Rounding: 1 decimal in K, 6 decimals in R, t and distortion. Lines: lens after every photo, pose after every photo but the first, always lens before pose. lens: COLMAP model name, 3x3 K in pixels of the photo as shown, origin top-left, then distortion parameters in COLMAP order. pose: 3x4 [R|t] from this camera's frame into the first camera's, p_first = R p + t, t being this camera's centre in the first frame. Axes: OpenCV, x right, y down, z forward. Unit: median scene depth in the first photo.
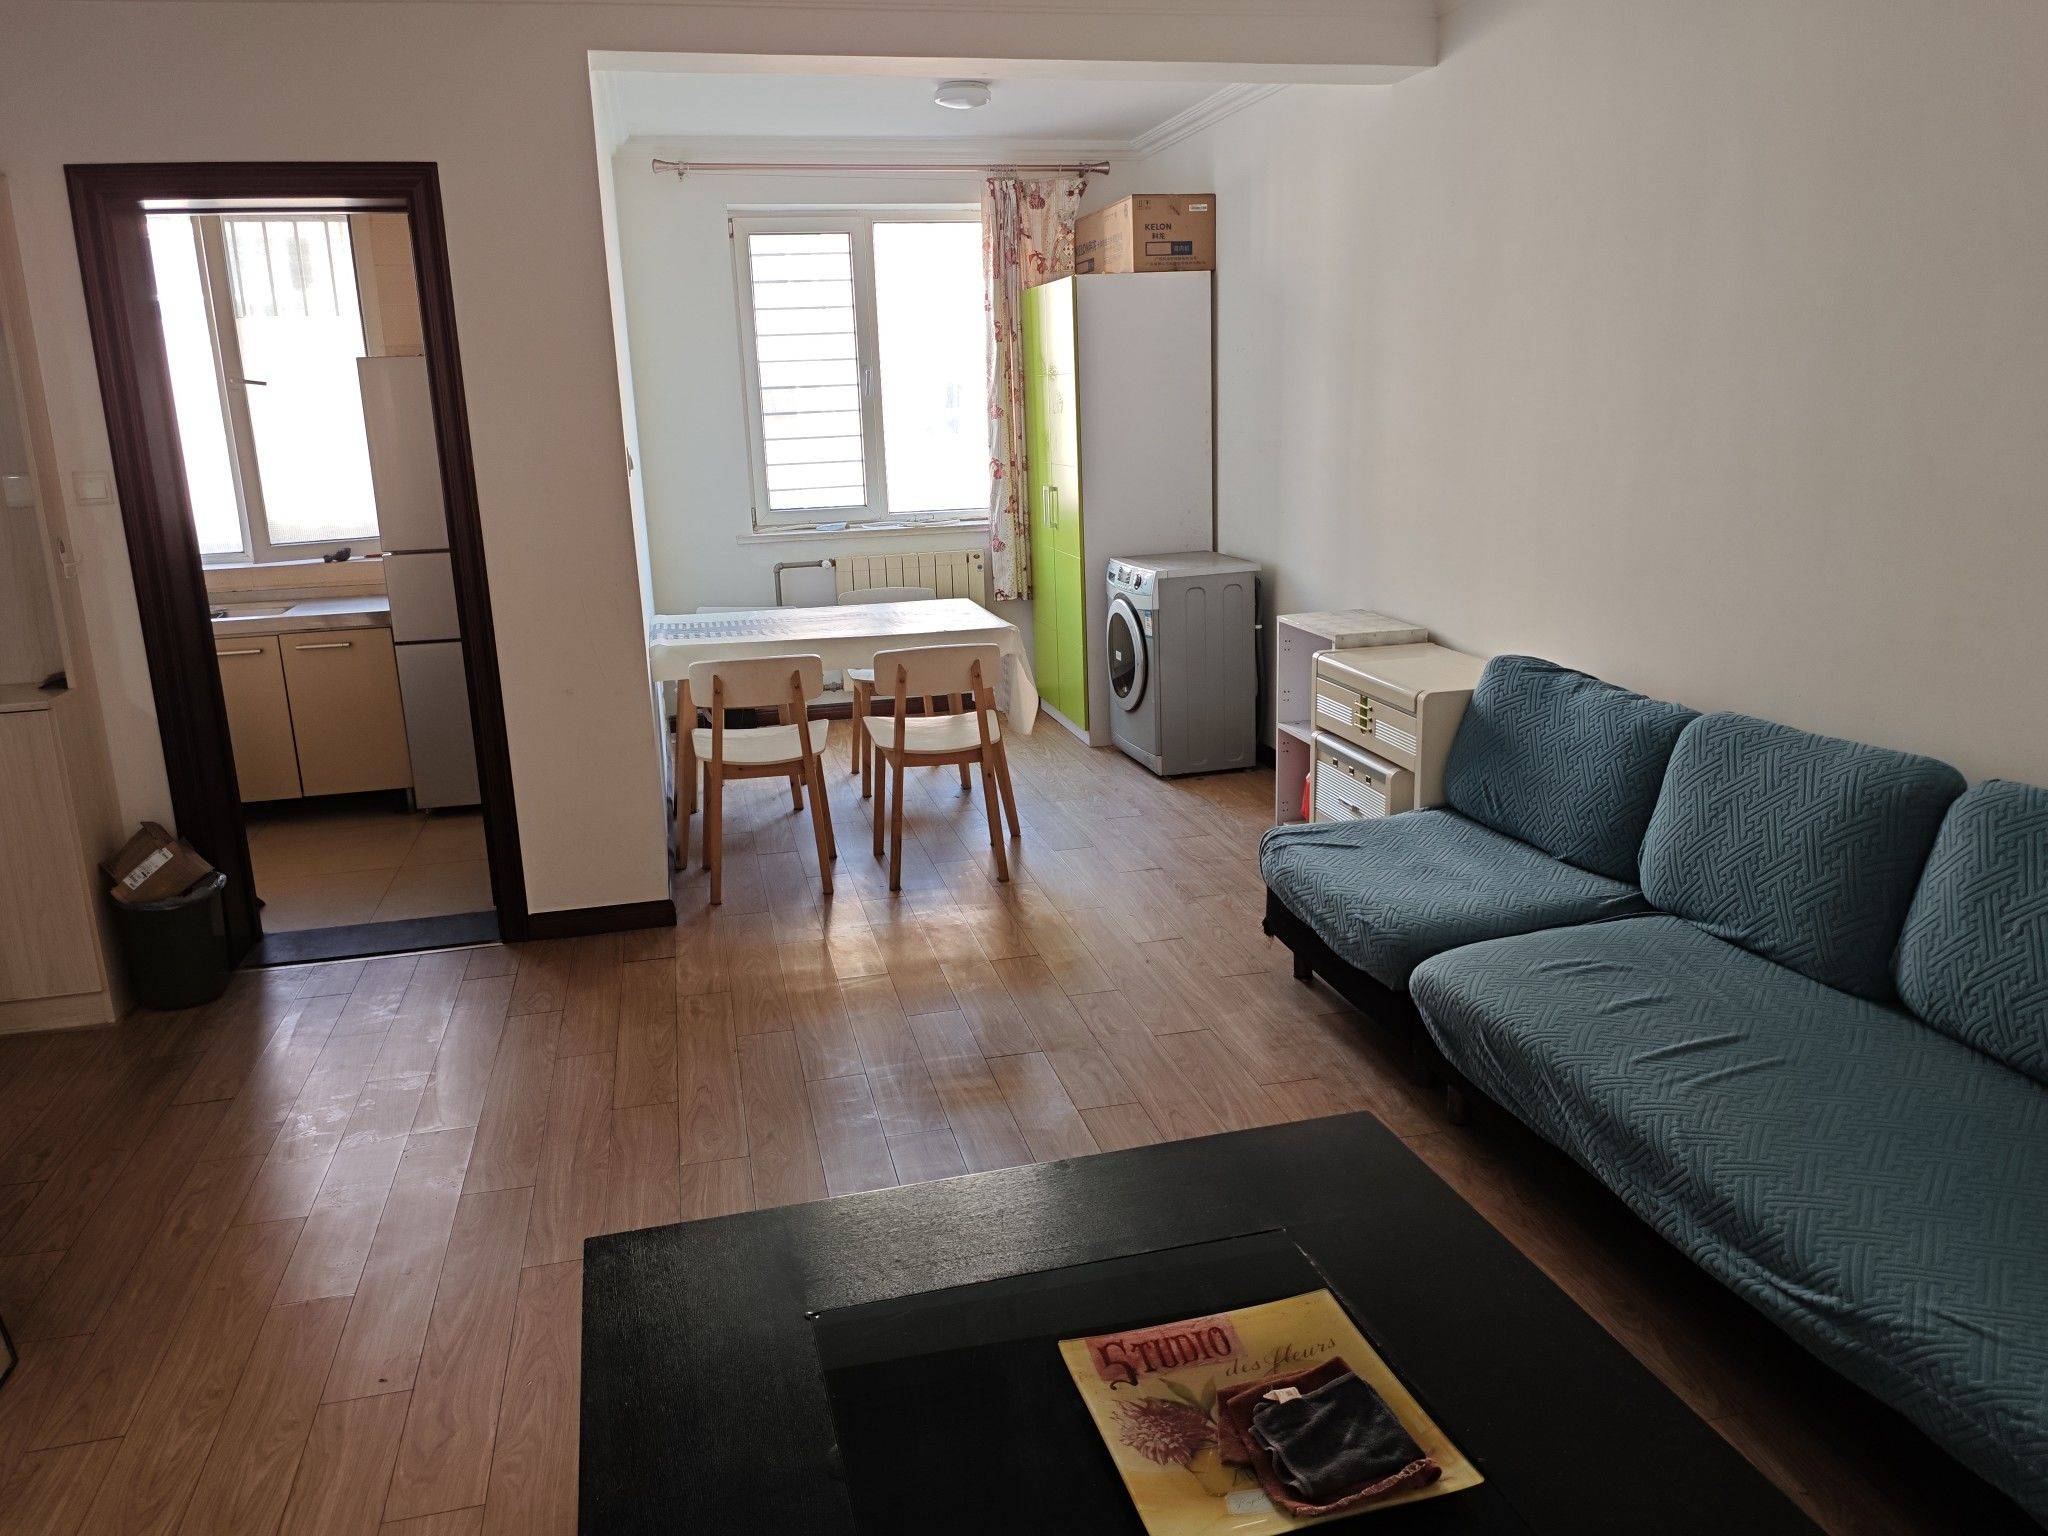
lens RADIAL K [[1479.2, 0, 1024.0], [0, 1479.2, 768.0], [0, 0, 1]] dist [0.095244, -0.168734]
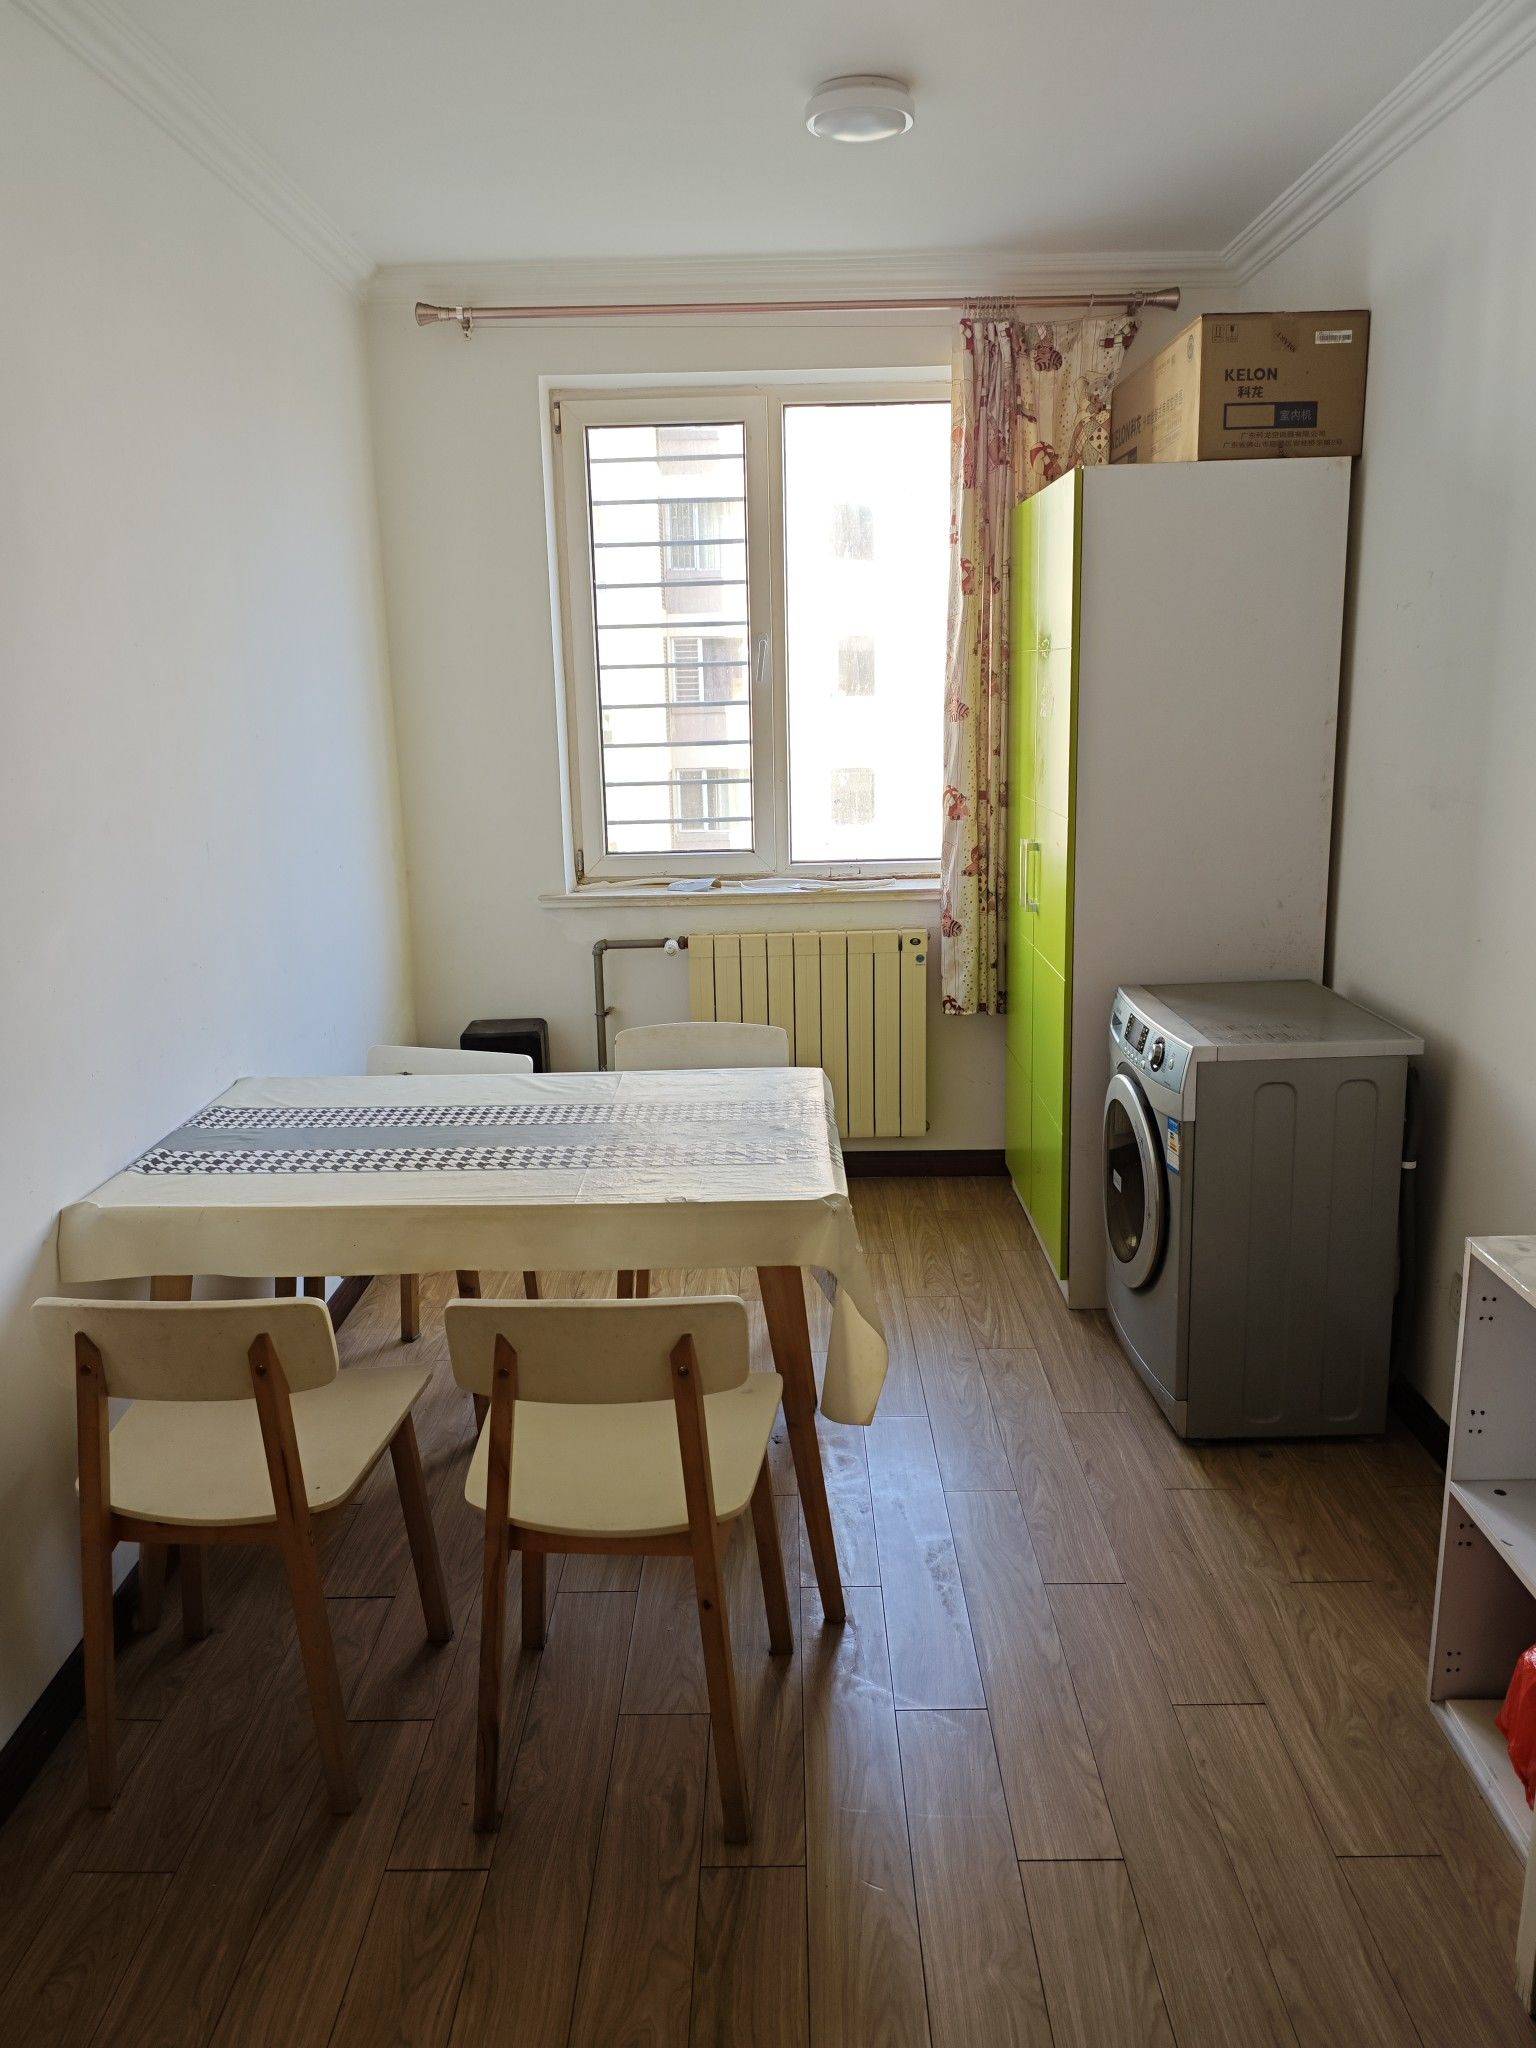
lens RADIAL K [[1479.2, 0, 766.2], [0, 1479.2, 1012.9], [0, 0, 1]] dist [0.095244, -0.168734]
pose [[0.971059, 0.065278, -0.229744, 0.053360], [-0.068026, 0.997675, -0.004051, -0.110607], [0.228945, 0.019562, 0.973243, 0.402235]]
